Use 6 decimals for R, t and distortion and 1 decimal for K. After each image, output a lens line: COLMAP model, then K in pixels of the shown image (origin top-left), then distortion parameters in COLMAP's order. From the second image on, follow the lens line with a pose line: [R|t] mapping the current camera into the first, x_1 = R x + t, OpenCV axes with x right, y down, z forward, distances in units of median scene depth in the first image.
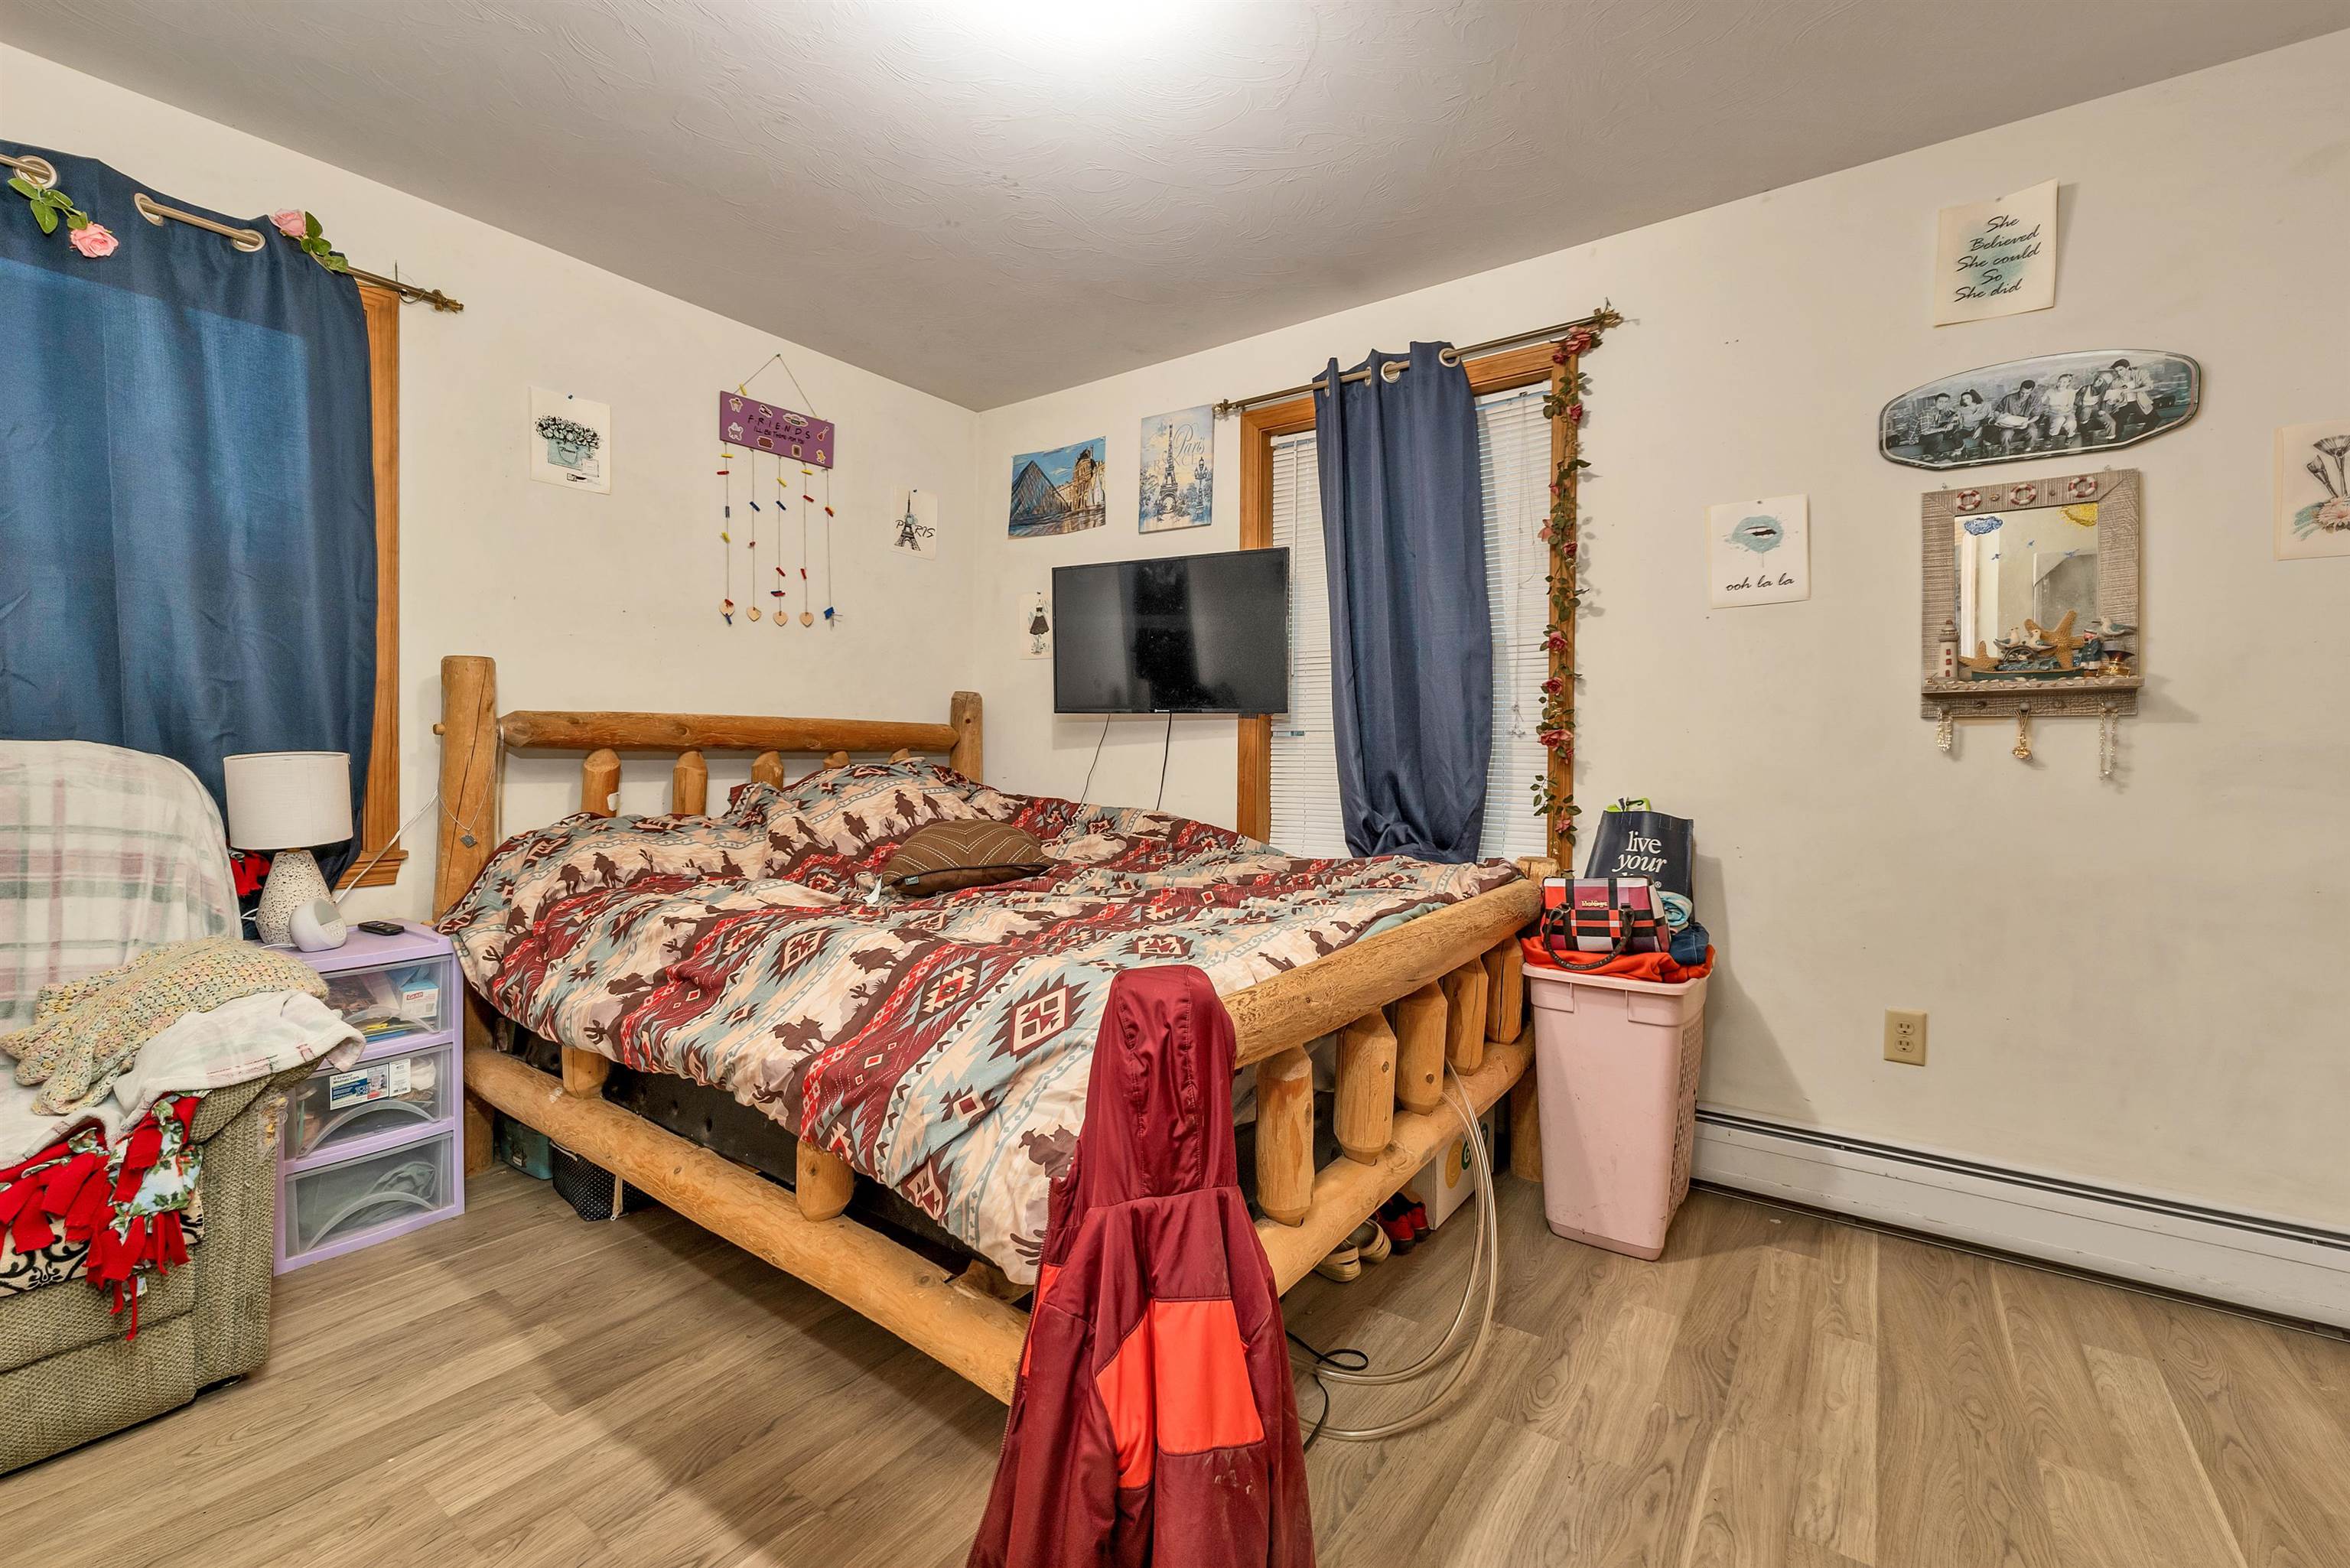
lens RADIAL K [[978.3, 0, 1164.7], [0, 978.3, 769.0], [0, 0, 1]] dist [-0.002558, -0.000469]
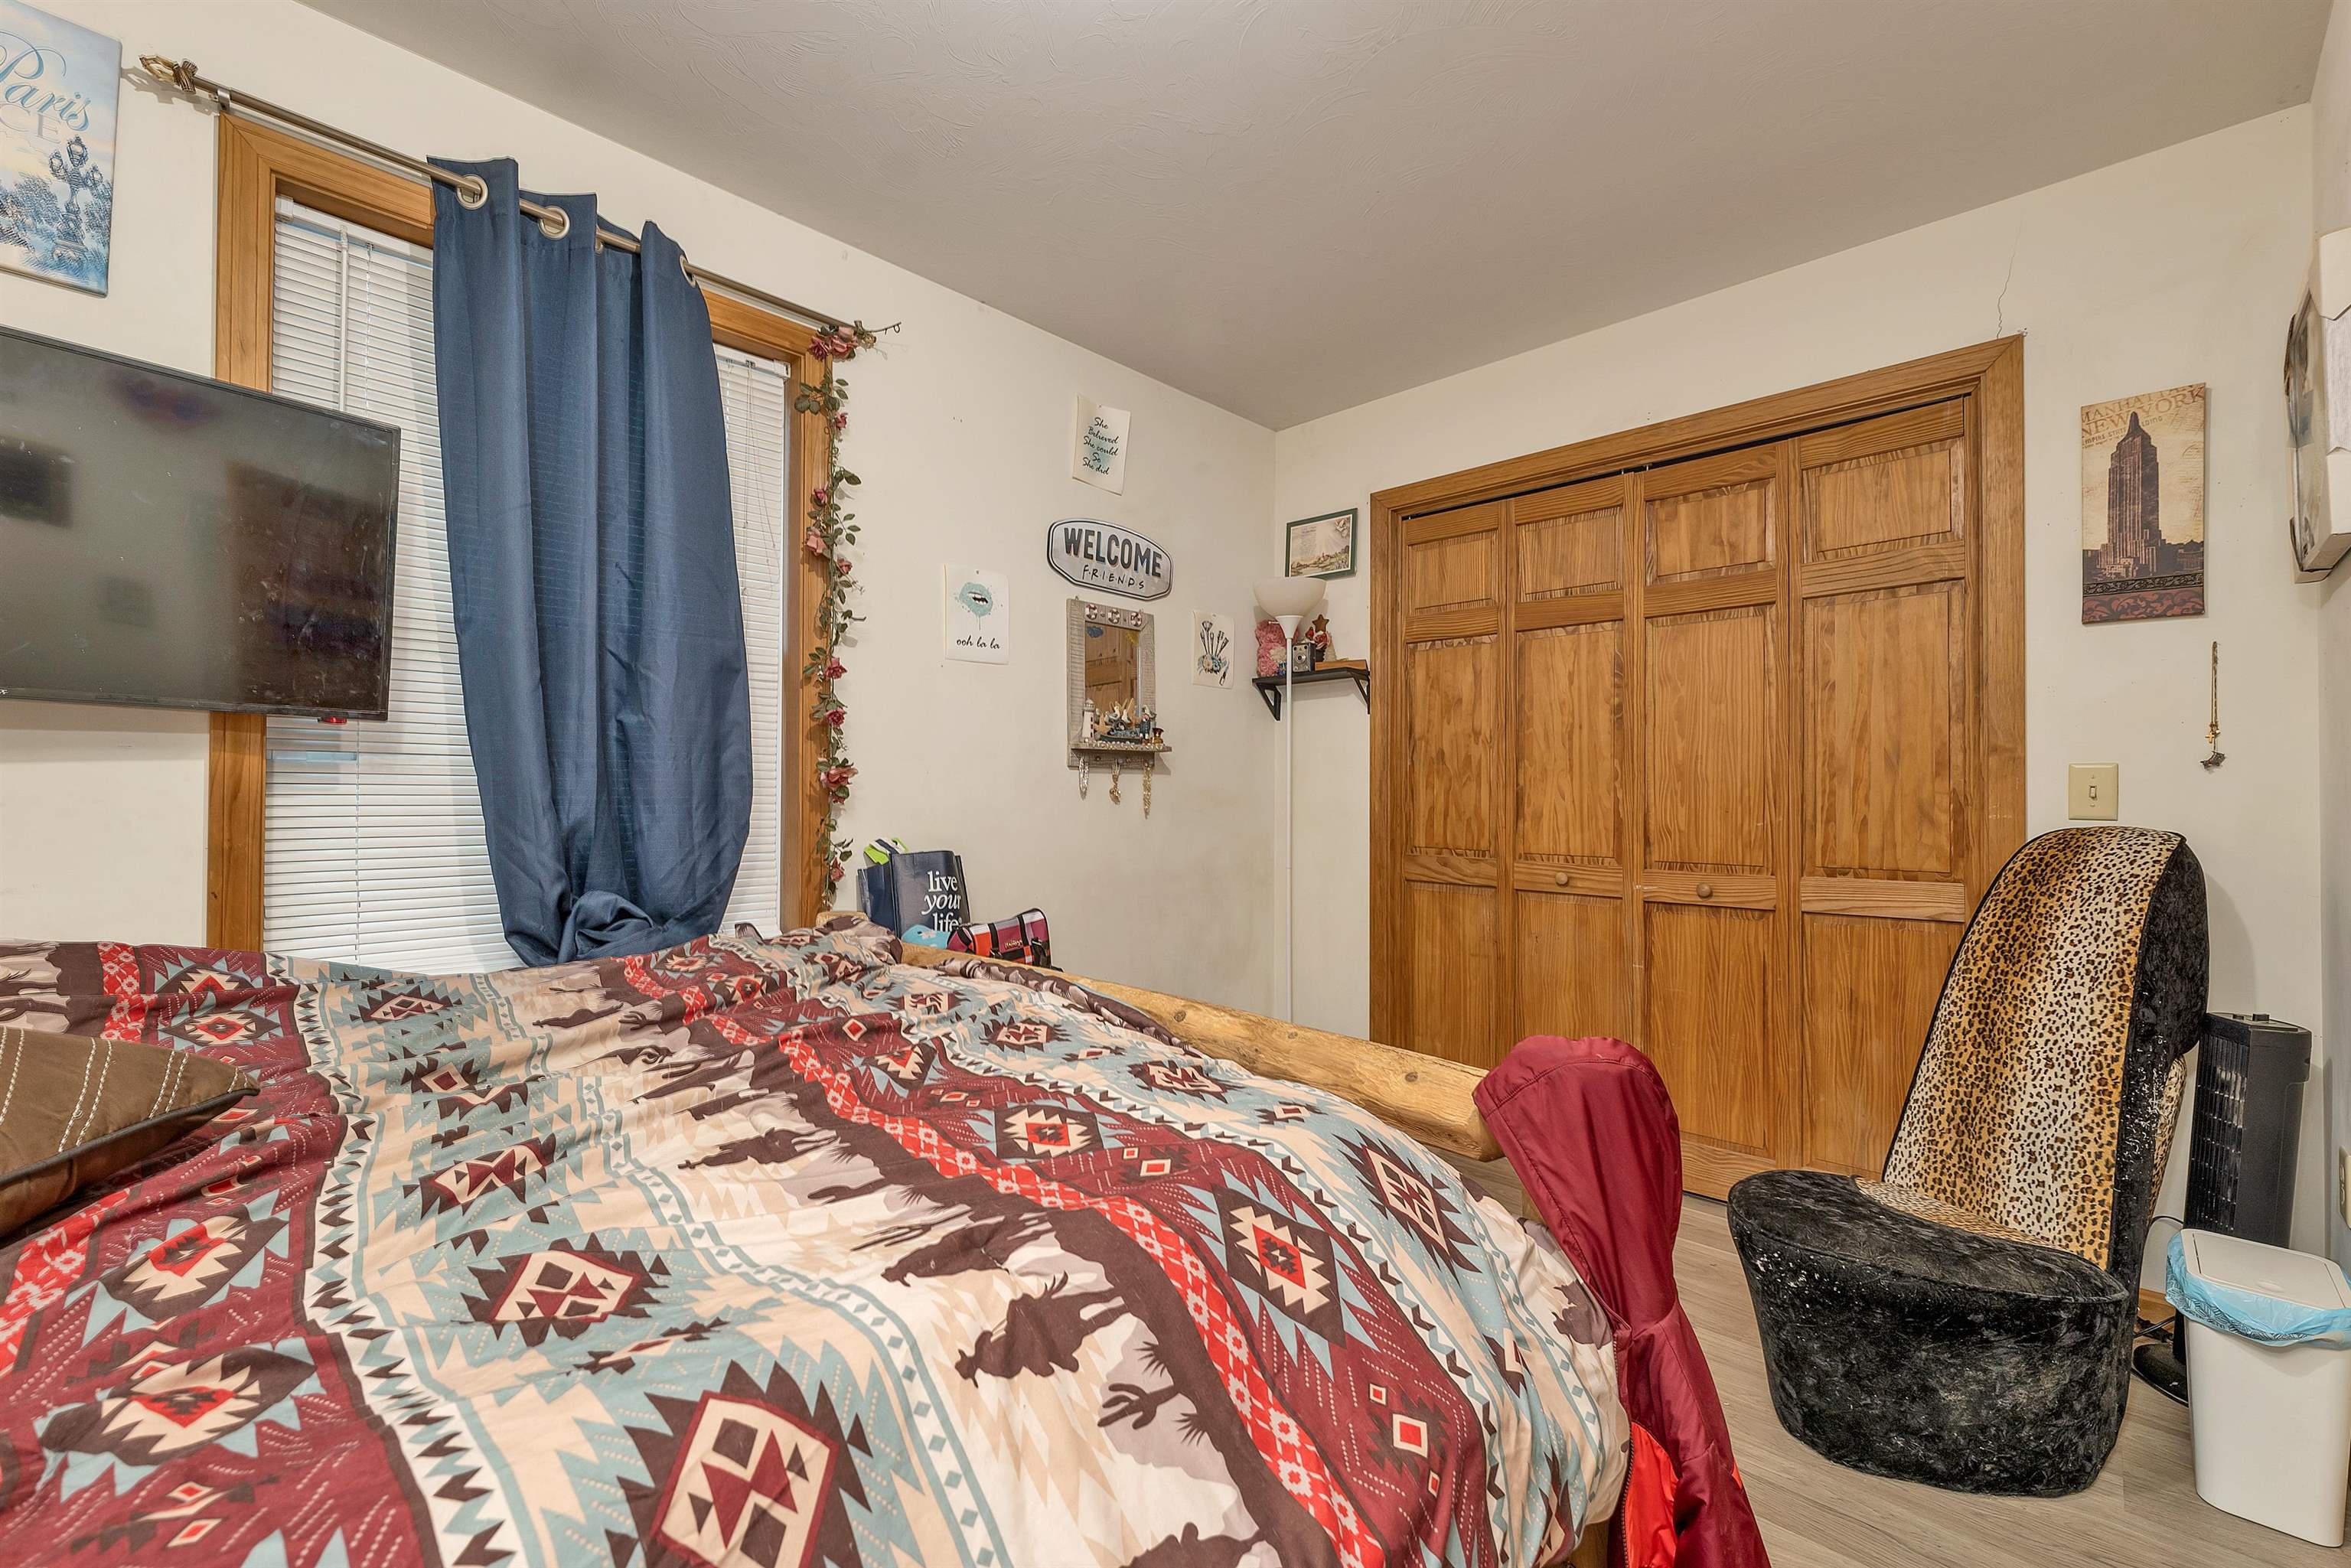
lens RADIAL K [[978.7, 0, 1165.1], [0, 978.7, 784.8], [0, 0, 1]] dist [-0.002558, -0.000469]
pose [[0.134023, 0.004326, 0.990969, -0.375683], [0.009606, 0.999938, -0.005665, -0.013575], [-0.990932, 0.010278, 0.133973, 0.491707]]
